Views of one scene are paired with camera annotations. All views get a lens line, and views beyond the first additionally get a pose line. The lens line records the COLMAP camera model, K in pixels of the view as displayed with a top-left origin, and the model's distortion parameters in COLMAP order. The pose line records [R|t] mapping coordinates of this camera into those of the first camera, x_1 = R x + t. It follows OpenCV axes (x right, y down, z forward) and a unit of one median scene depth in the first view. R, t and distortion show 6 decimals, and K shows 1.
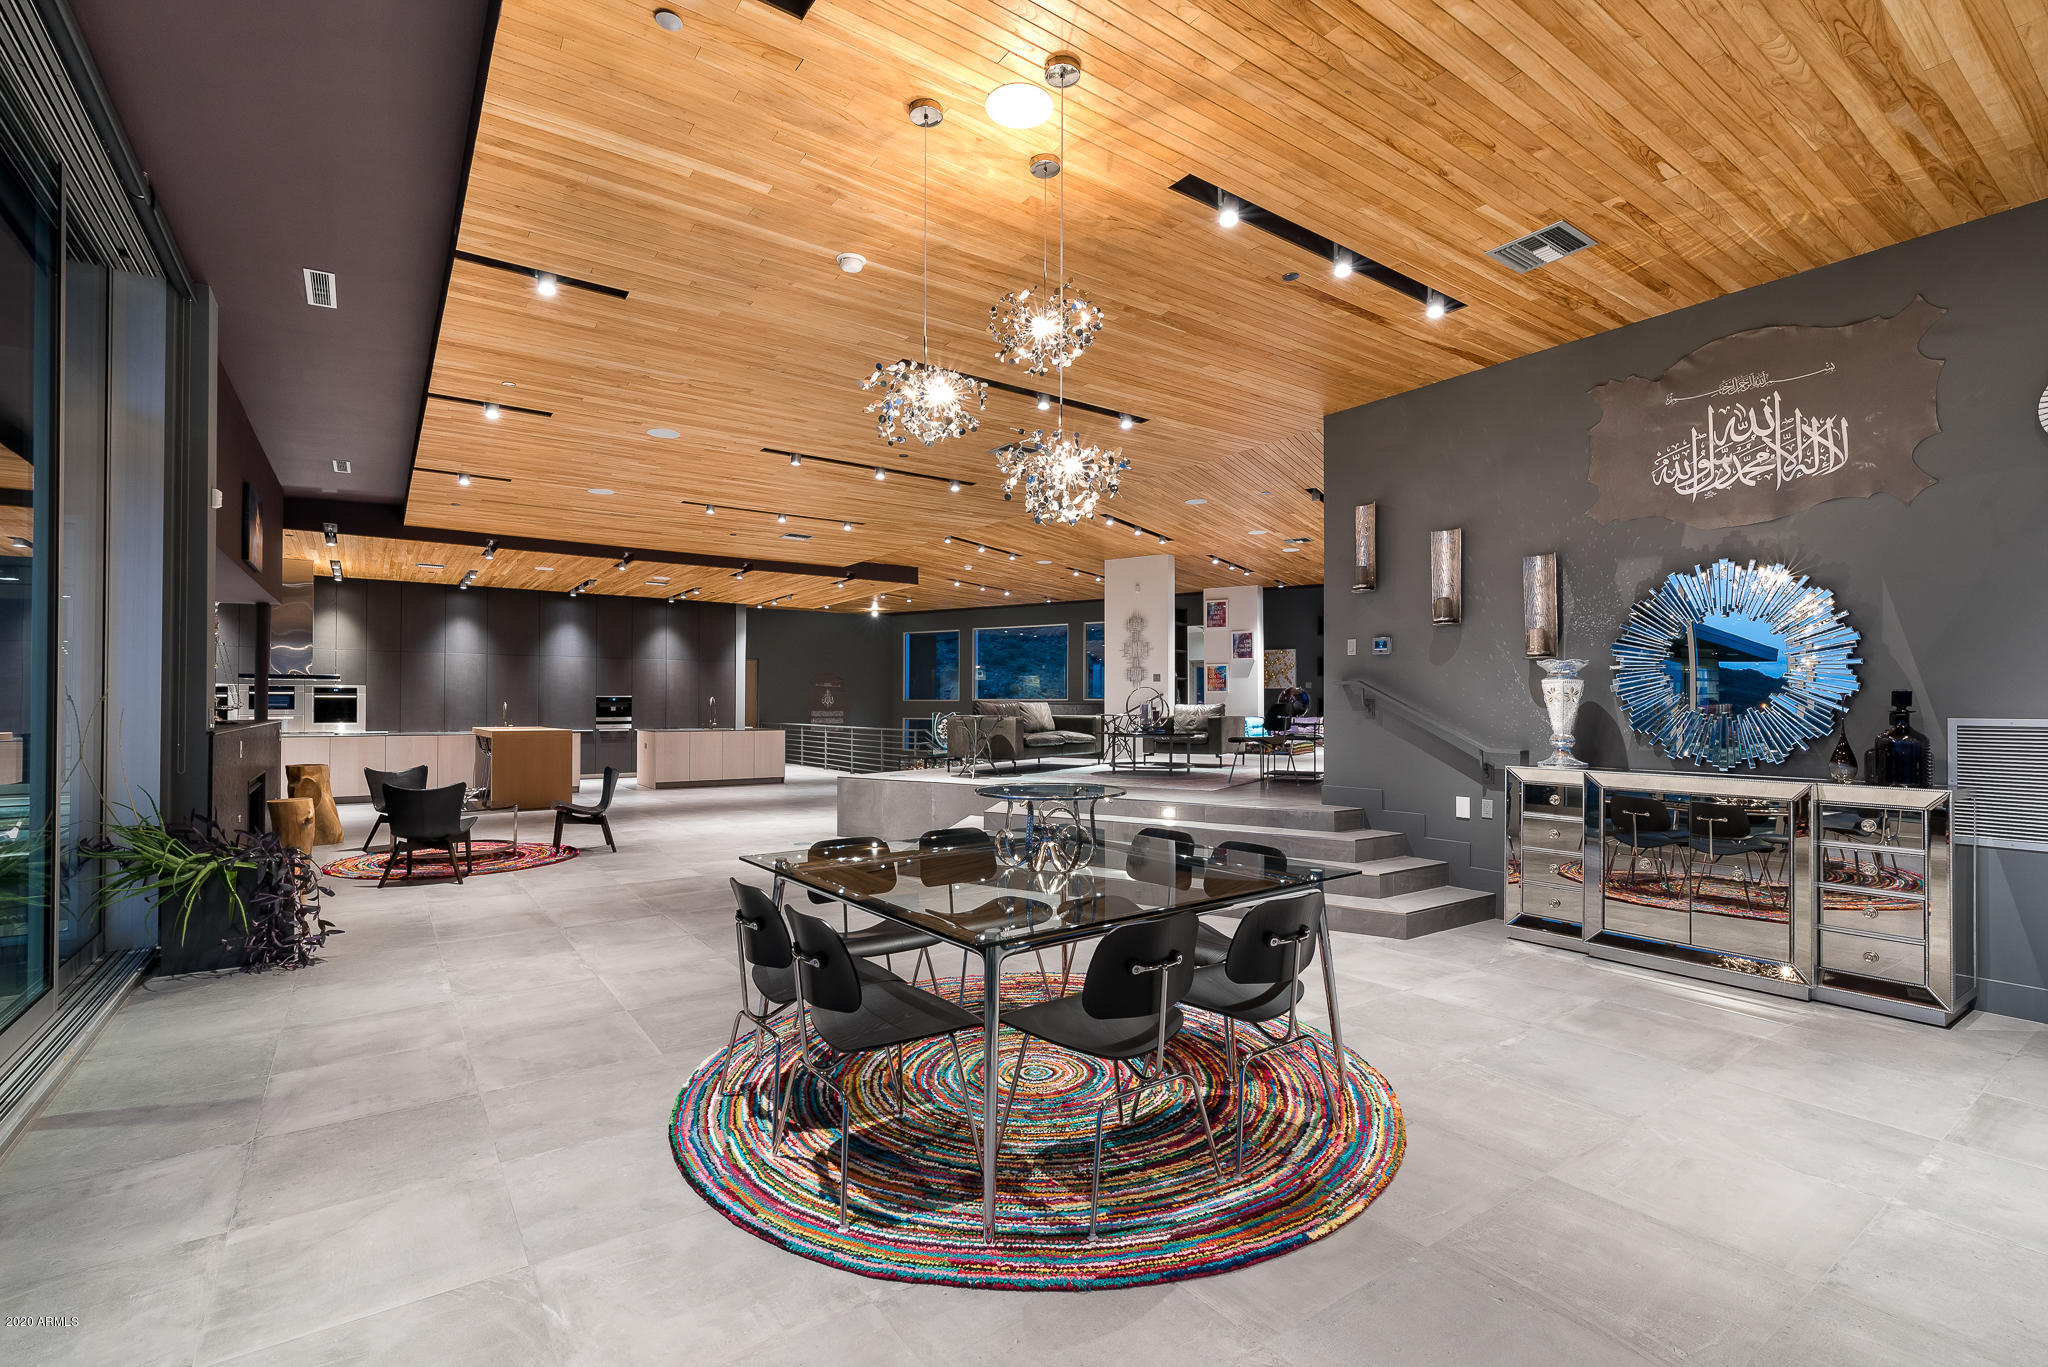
lens RADIAL K [[914.9, 0, 1022.3], [0, 914.9, 698.8], [0, 0, 1]] dist [0.002263, -0.000646]
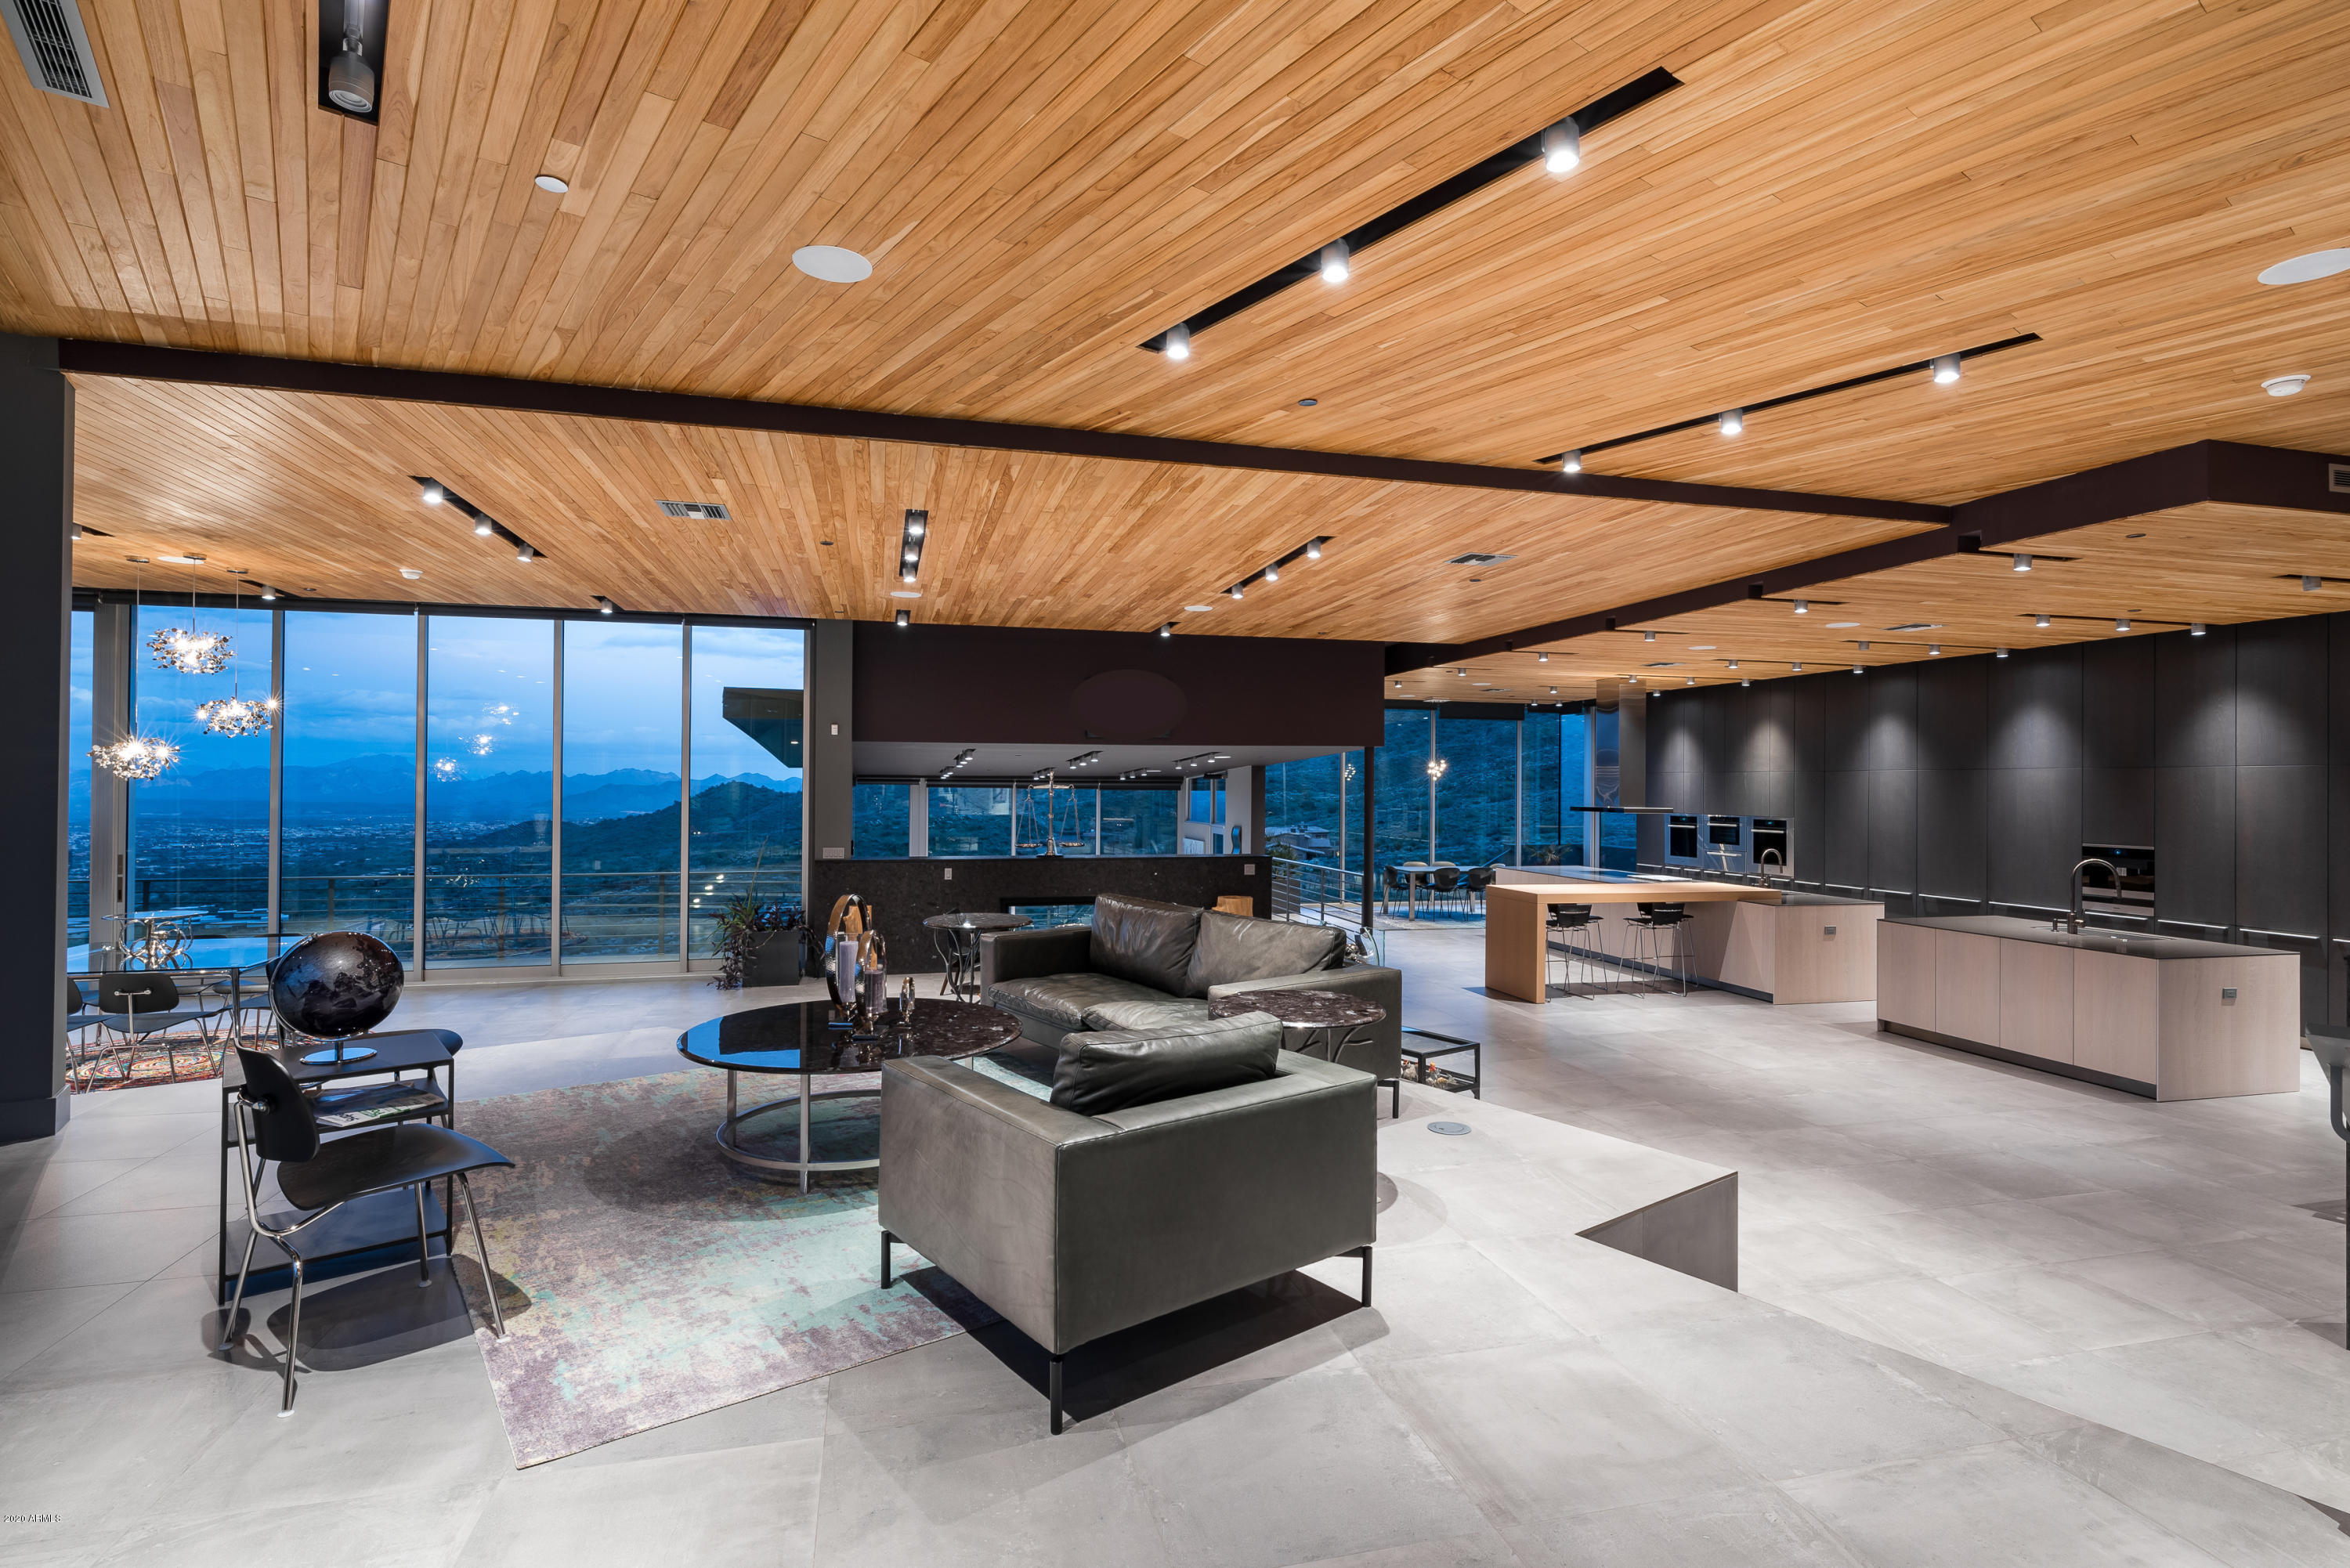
lens RADIAL K [[1131.6, 0, 1185.1], [0, 1131.6, 779.5], [0, 0, 1]] dist [0.005924, -0.000086]
pose [[-0.354327, -0.009533, -0.935073, 0.348370], [-0.001157, 0.999952, -0.009756, -0.037501], [0.935121, -0.002375, -0.354321, 0.892038]]
